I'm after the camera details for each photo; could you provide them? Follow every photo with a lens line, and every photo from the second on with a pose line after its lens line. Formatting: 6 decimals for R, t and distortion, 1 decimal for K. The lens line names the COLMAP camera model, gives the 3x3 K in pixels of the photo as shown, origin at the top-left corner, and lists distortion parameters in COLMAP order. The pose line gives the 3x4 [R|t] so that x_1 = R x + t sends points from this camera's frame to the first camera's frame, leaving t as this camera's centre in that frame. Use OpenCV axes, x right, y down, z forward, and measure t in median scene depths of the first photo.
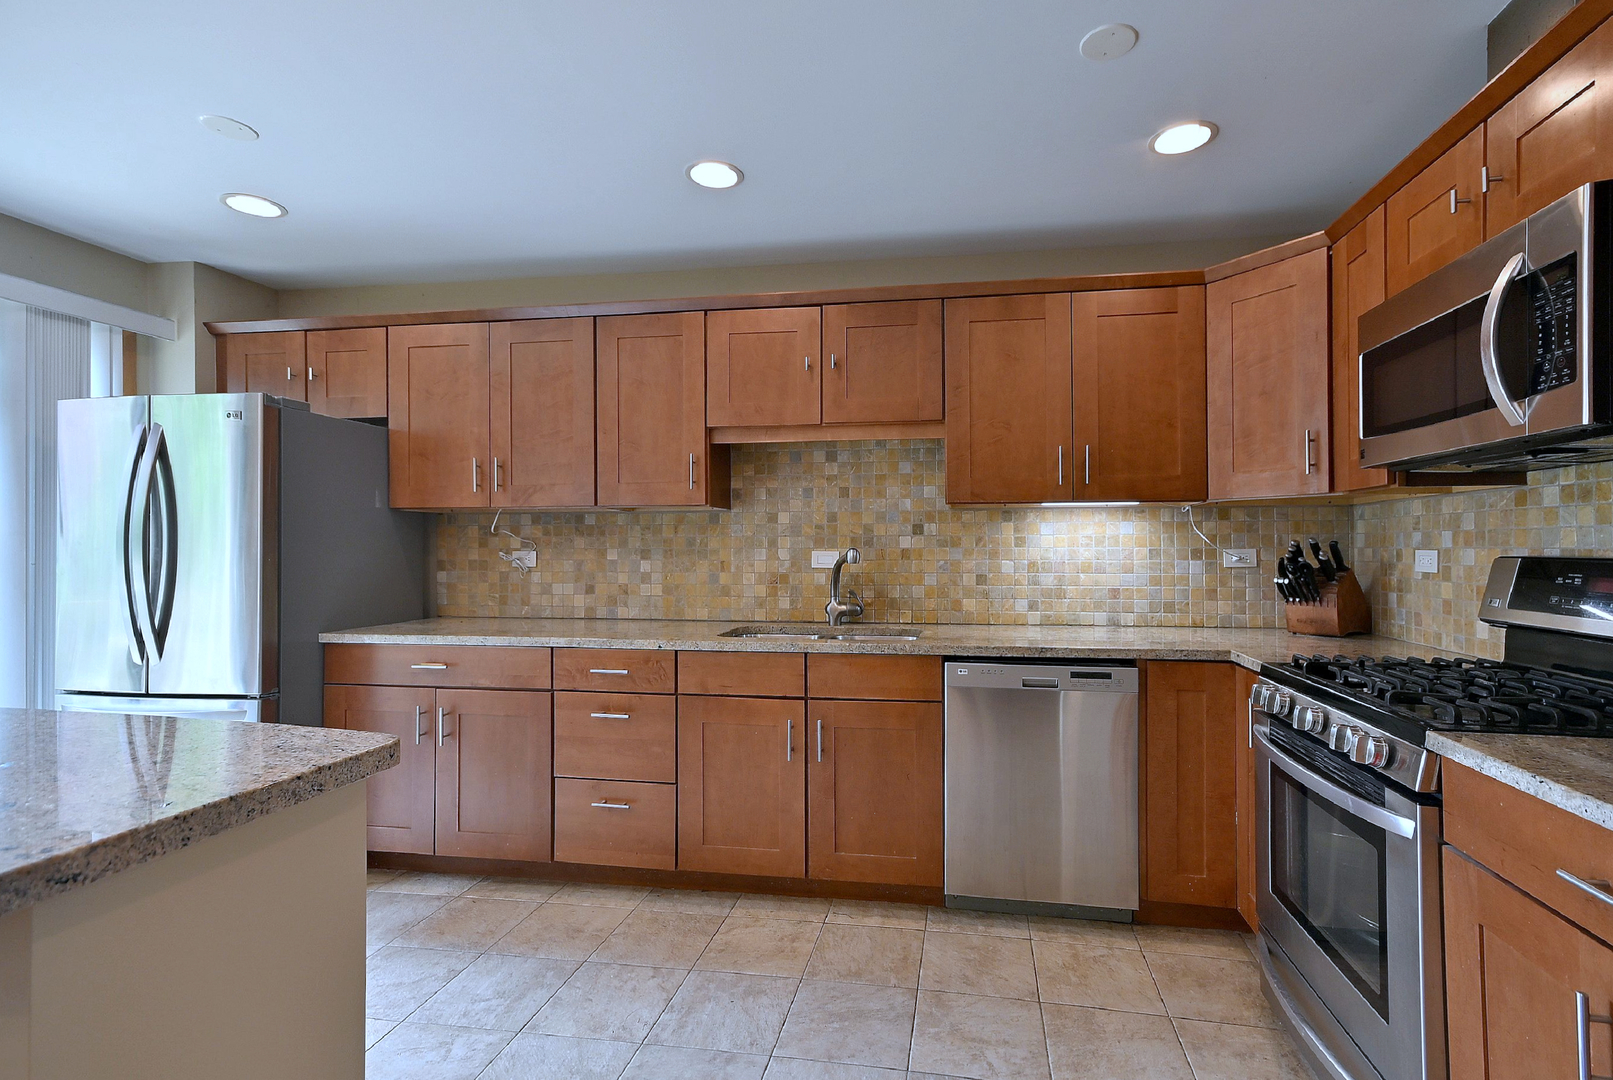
lens RADIAL K [[773.8, 0, 843.1], [0, 773.8, 530.6], [0, 0, 1]] dist [-0.003747, 0.020052]
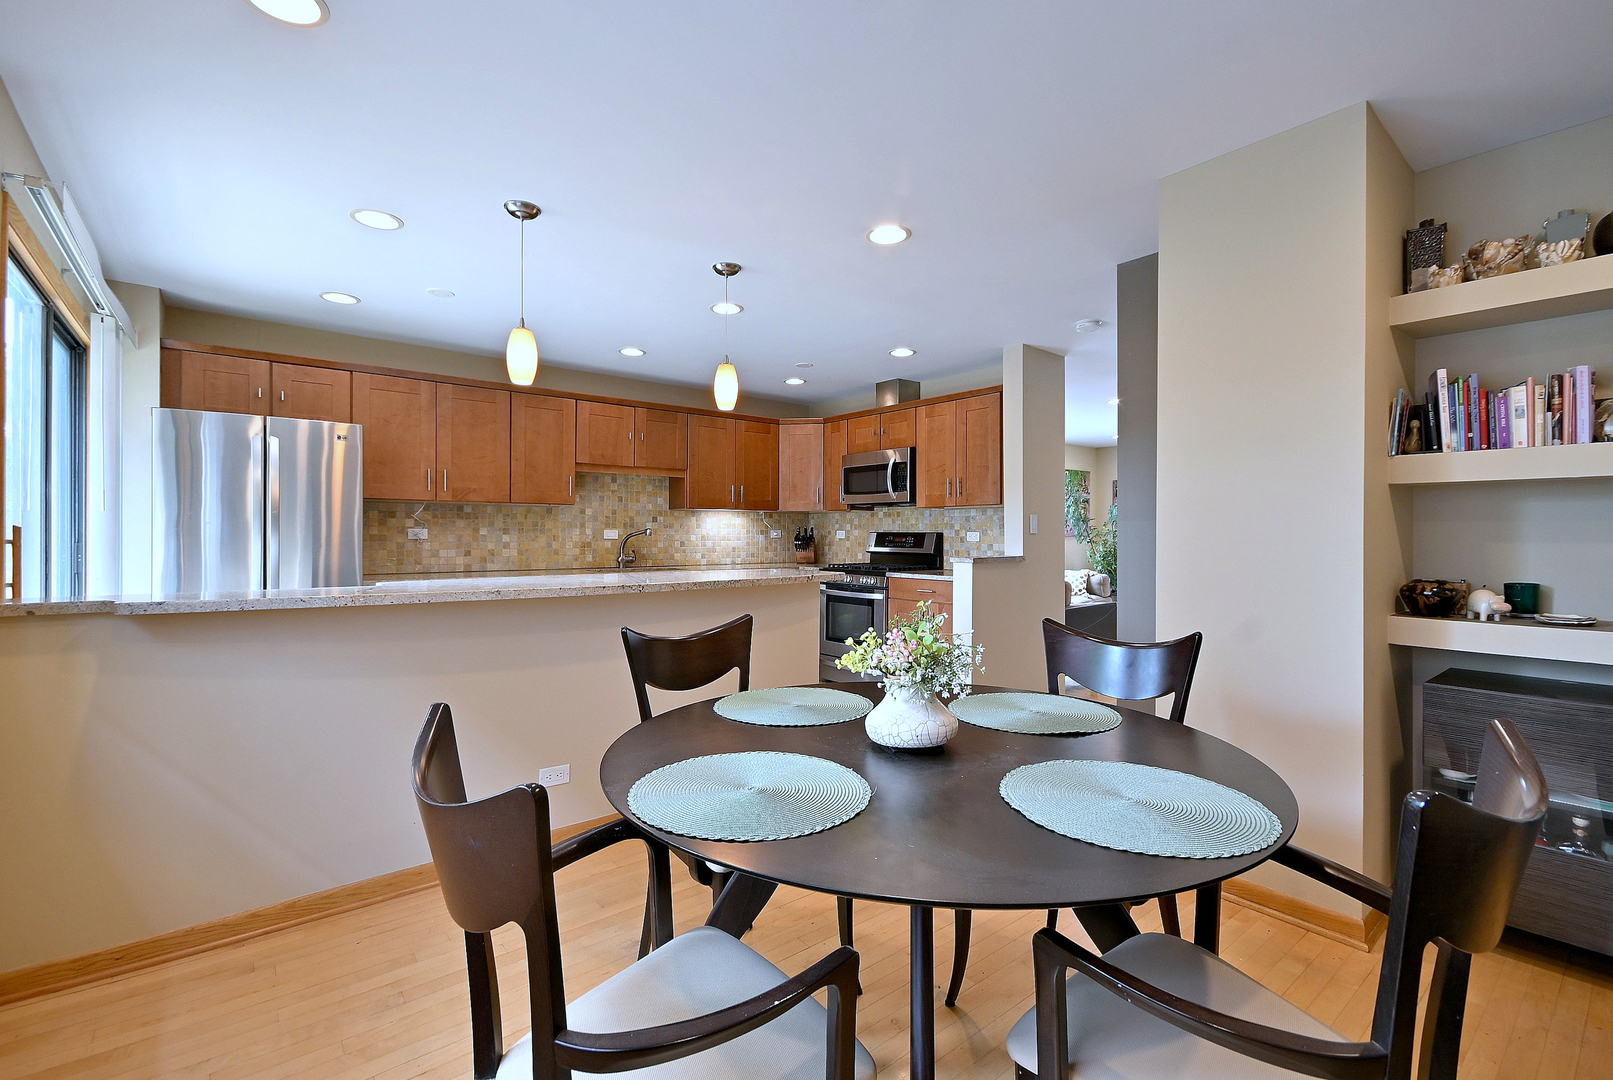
lens RADIAL K [[727.9, 0, 806.5], [0, 727.9, 540.0], [0, 0, 1]] dist [0.001222, 0.000088]
pose [[0.662780, -0.001894, 0.748812, -1.083321], [-0.019080, 0.999629, 0.019417, 0.007731], [-0.748571, -0.027157, 0.662498, -0.557805]]
